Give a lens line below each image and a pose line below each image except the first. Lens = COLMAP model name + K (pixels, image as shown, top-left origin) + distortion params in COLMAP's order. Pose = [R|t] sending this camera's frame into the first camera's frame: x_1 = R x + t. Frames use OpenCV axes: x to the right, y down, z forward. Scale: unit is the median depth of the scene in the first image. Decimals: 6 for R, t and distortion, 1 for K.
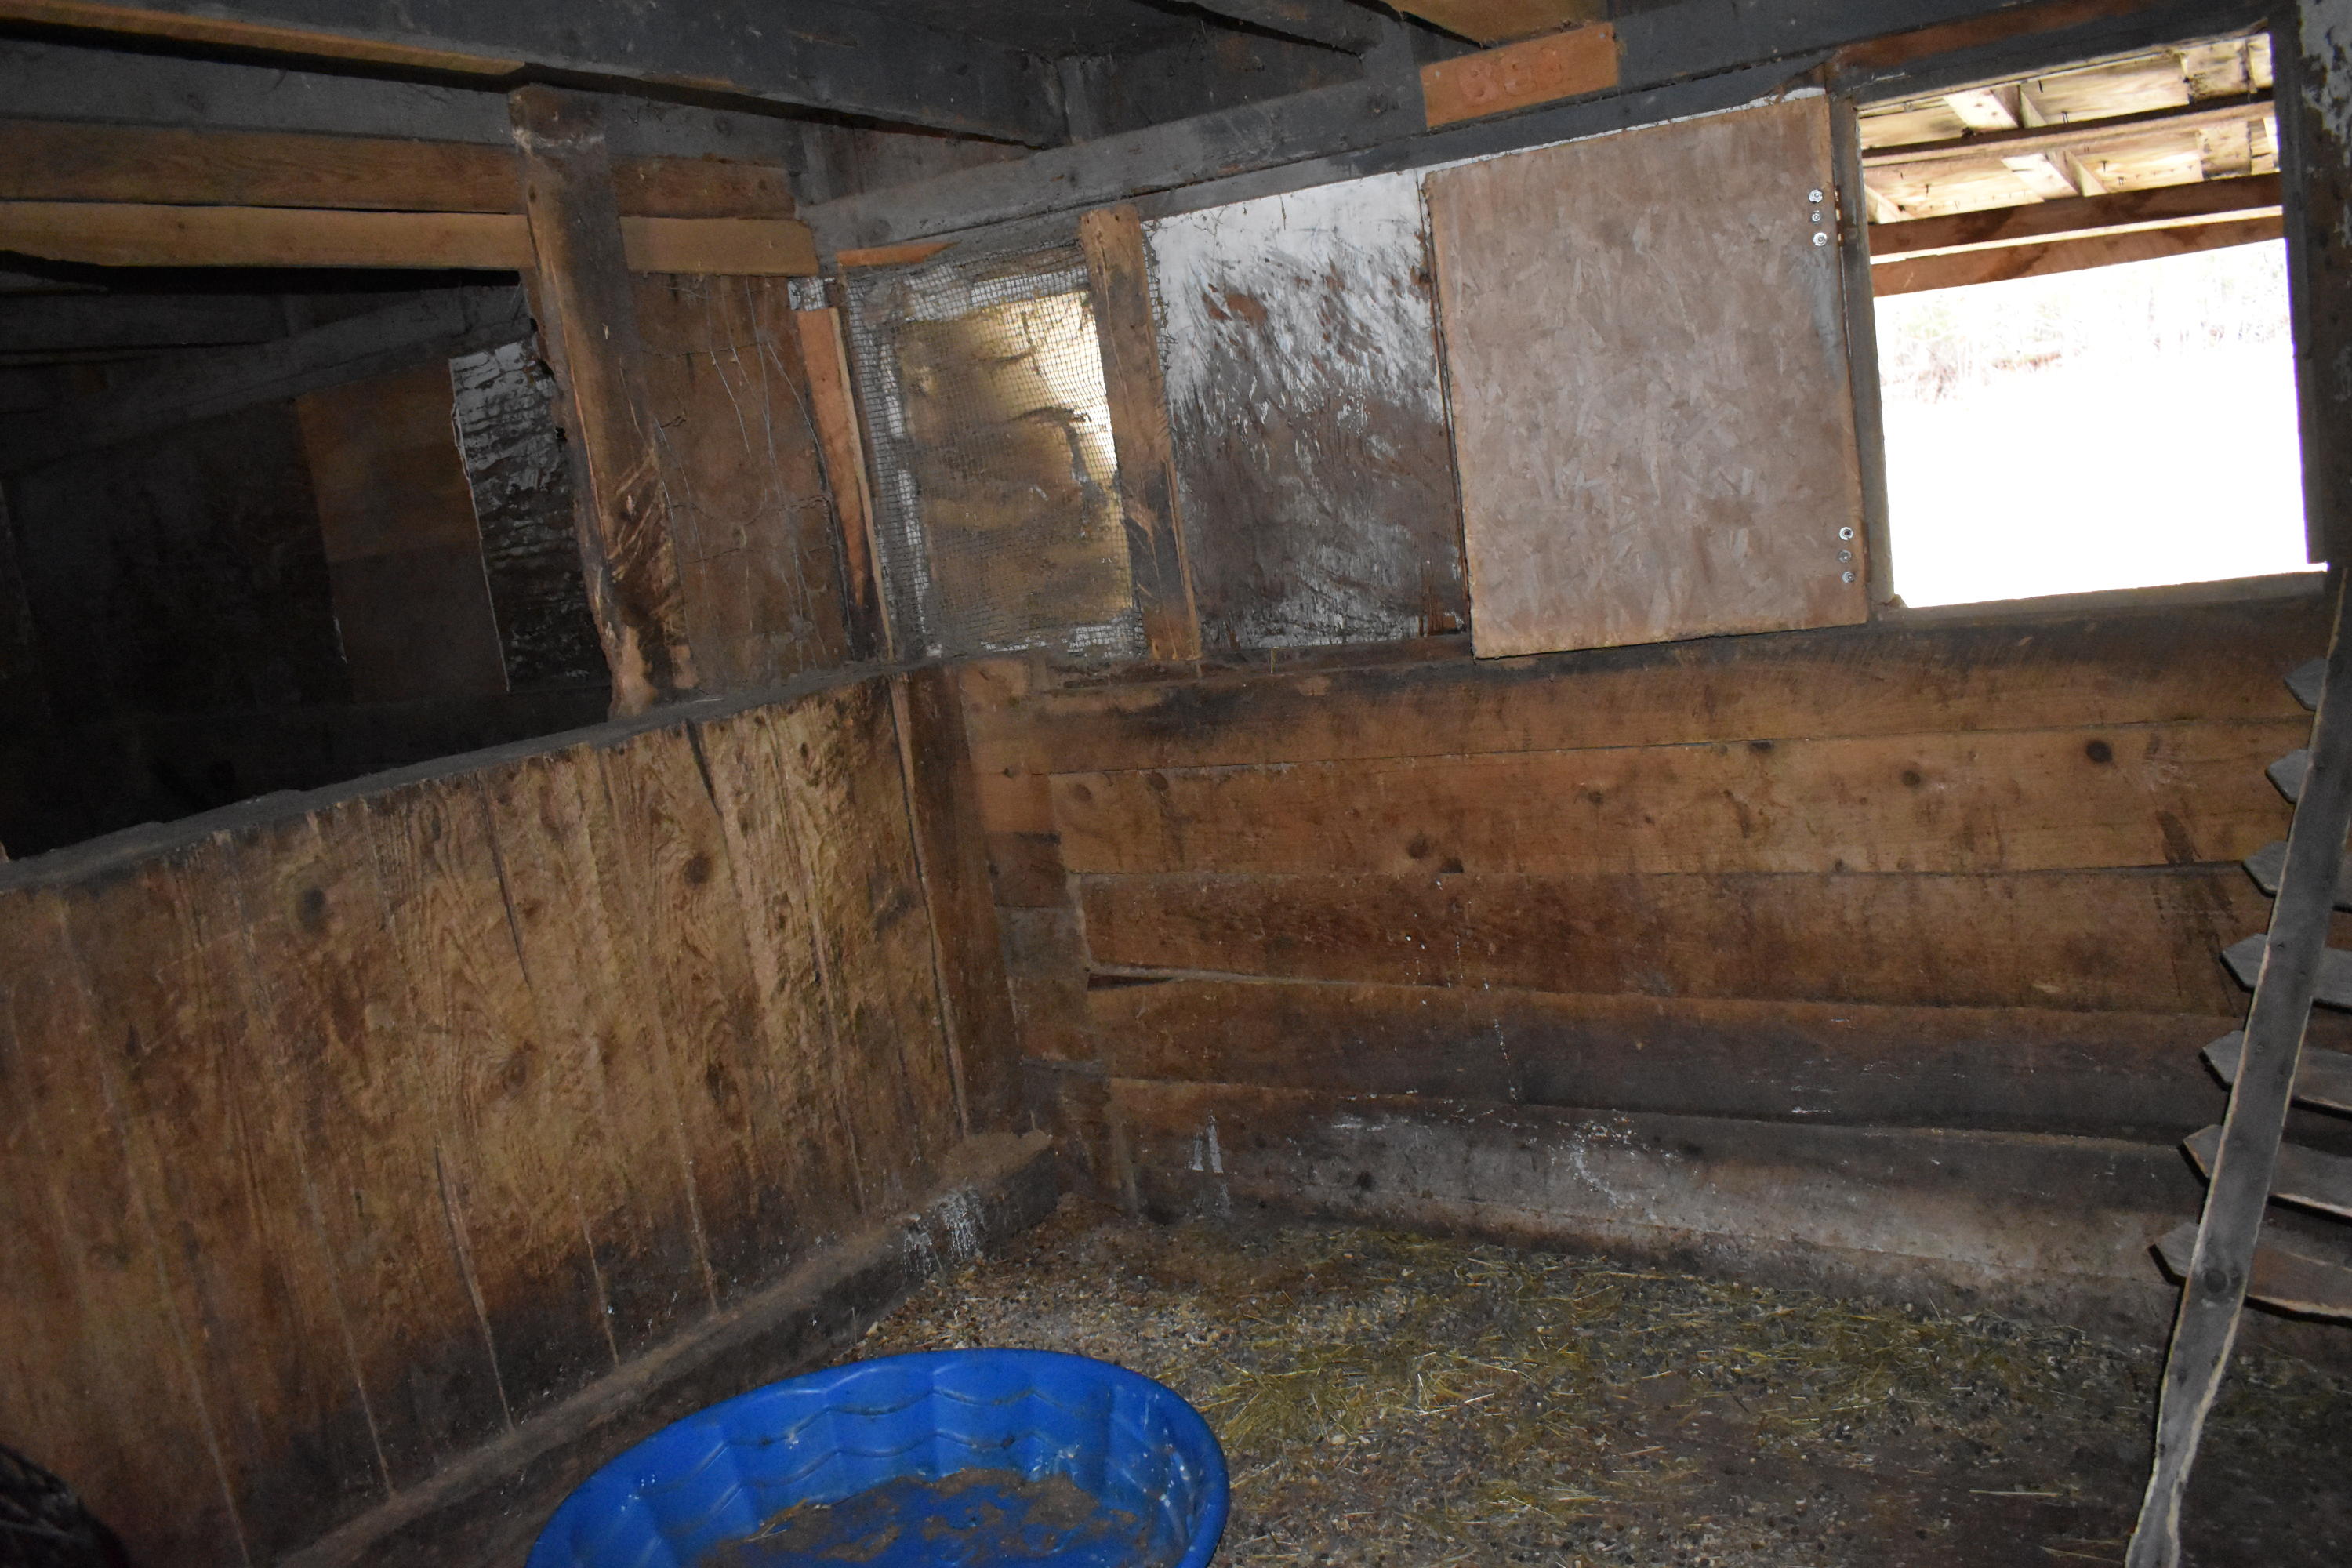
lens RADIAL K [[1814.5, 0, 1185.1], [0, 1814.5, 782.4], [0, 0, 1]] dist [-0.100956, 0.019185]
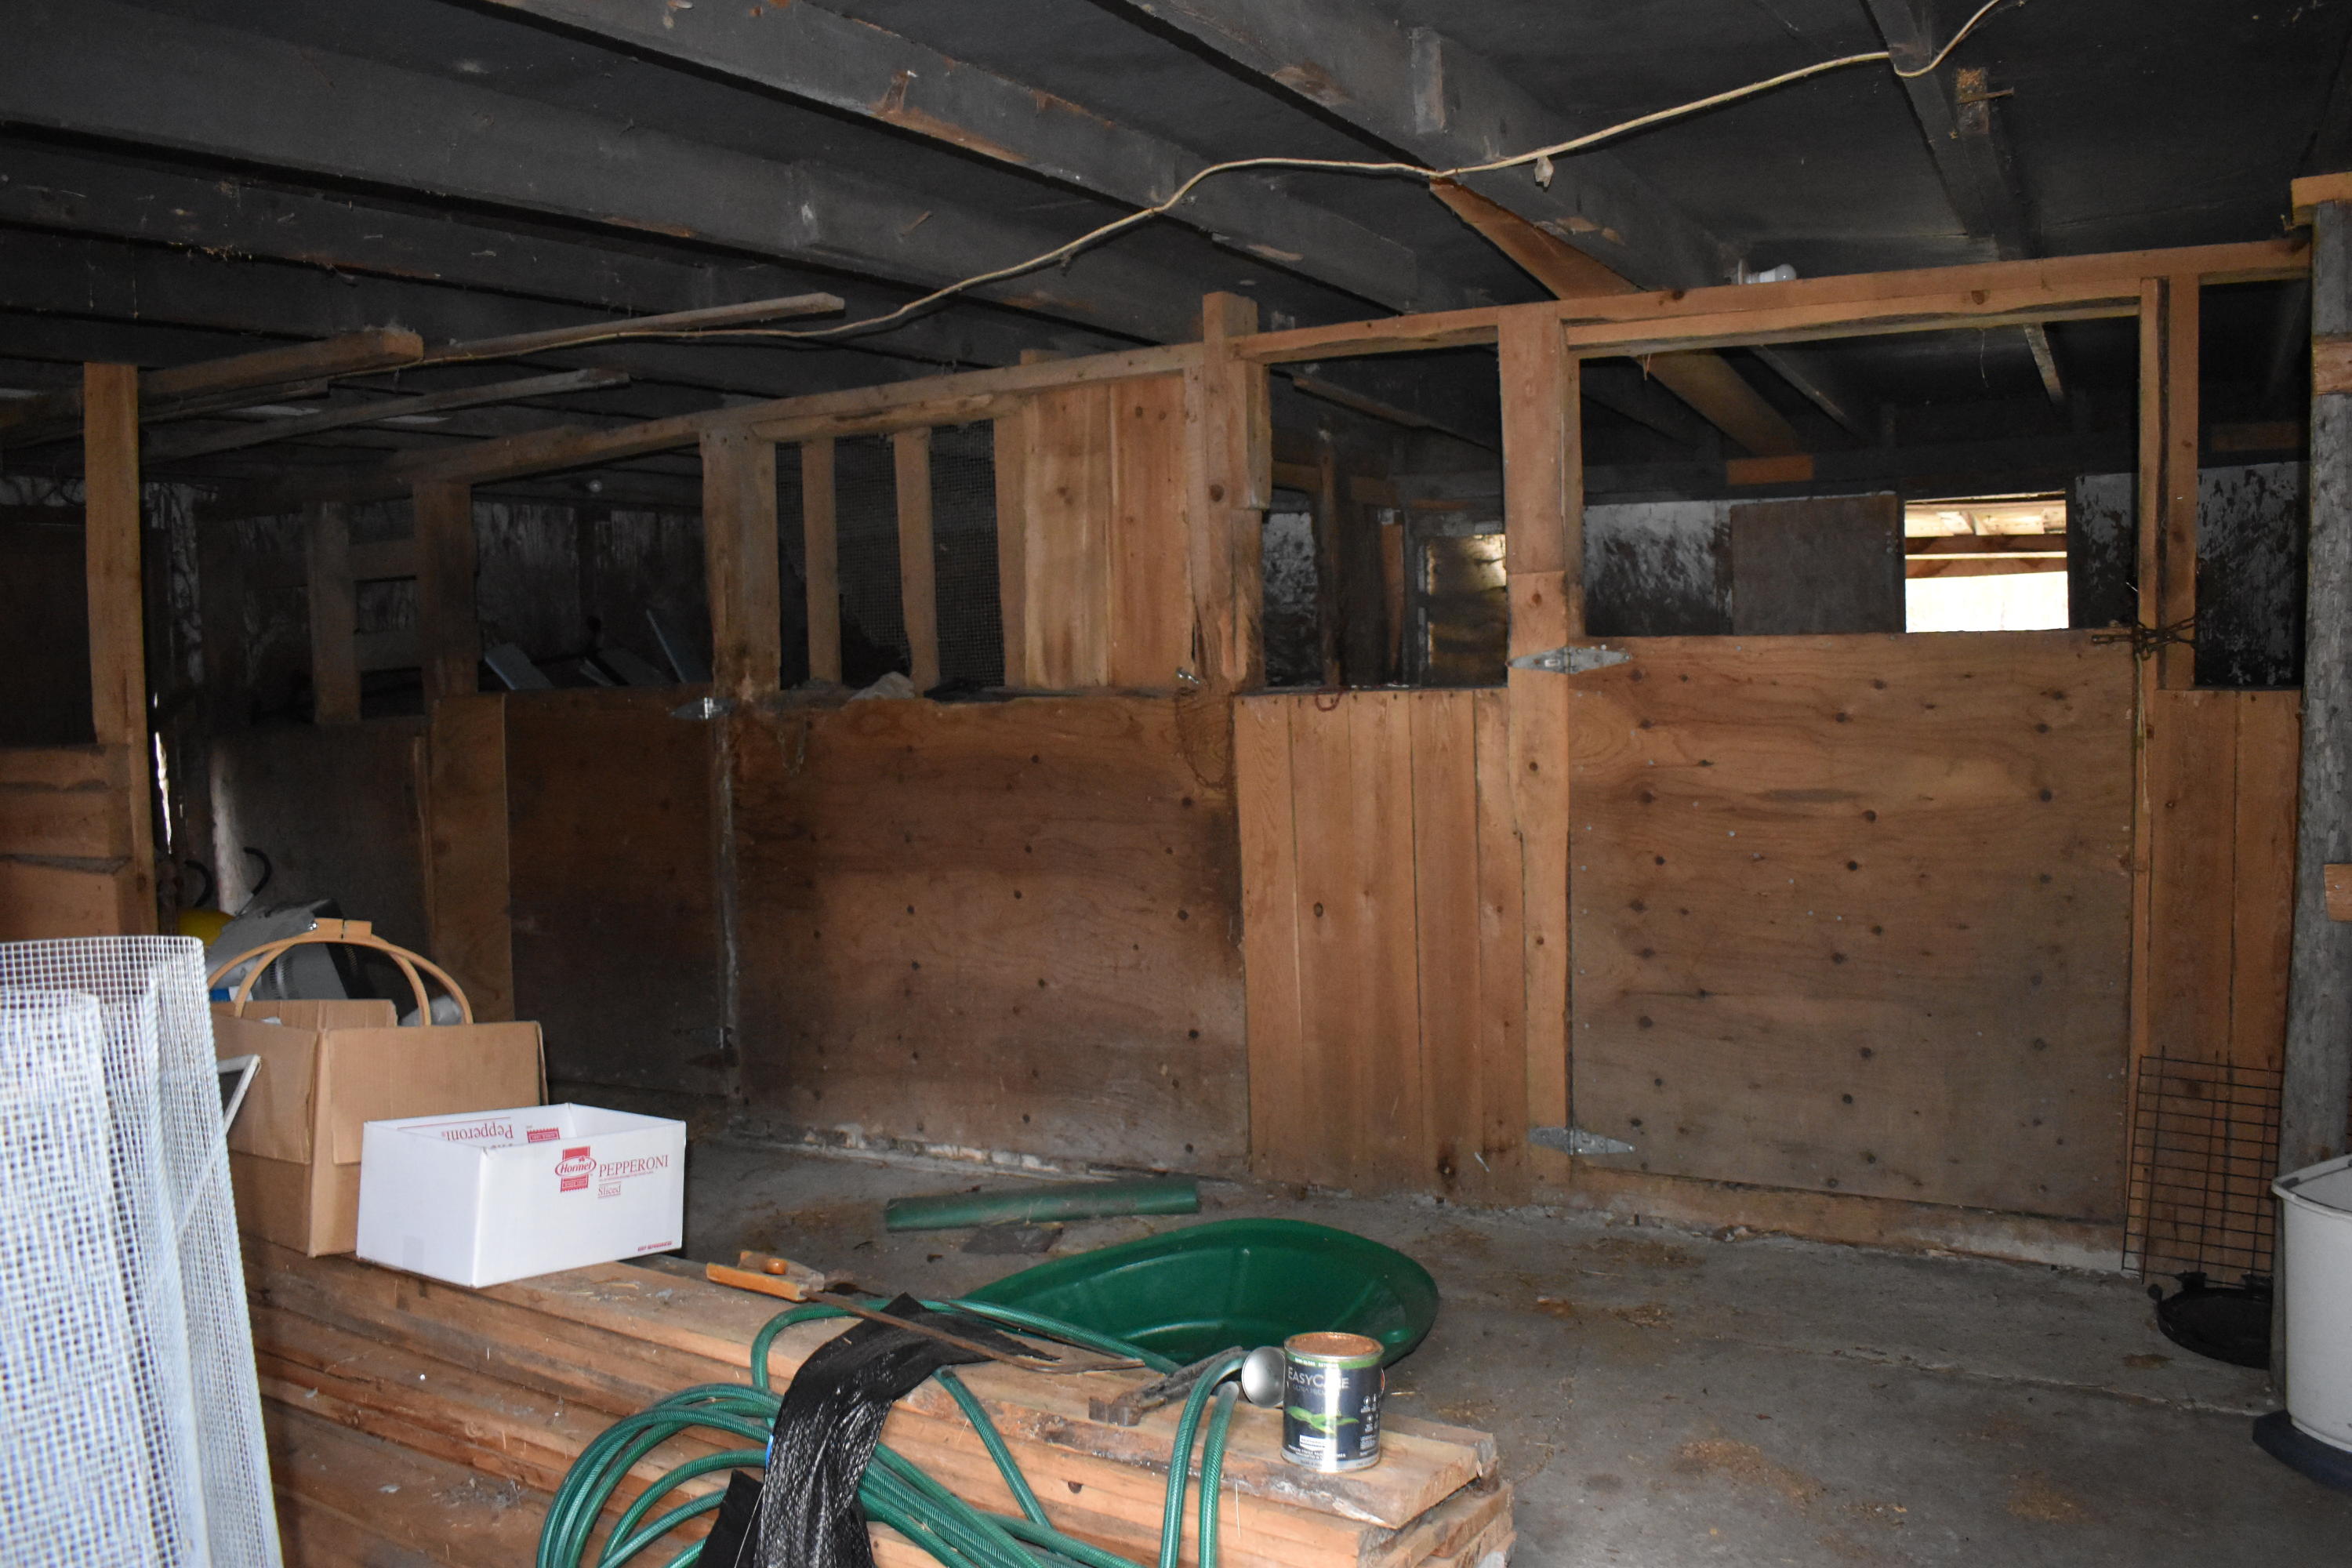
lens RADIAL K [[1814.5, 0, 1168.2], [0, 1814.5, 784.8], [0, 0, 1]] dist [-0.100956, 0.019185]
pose [[0.992360, 0.104351, 0.065817, -0.656294], [-0.095692, 0.987751, -0.123250, 0.359044], [-0.077872, 0.116011, 0.990191, -1.150236]]
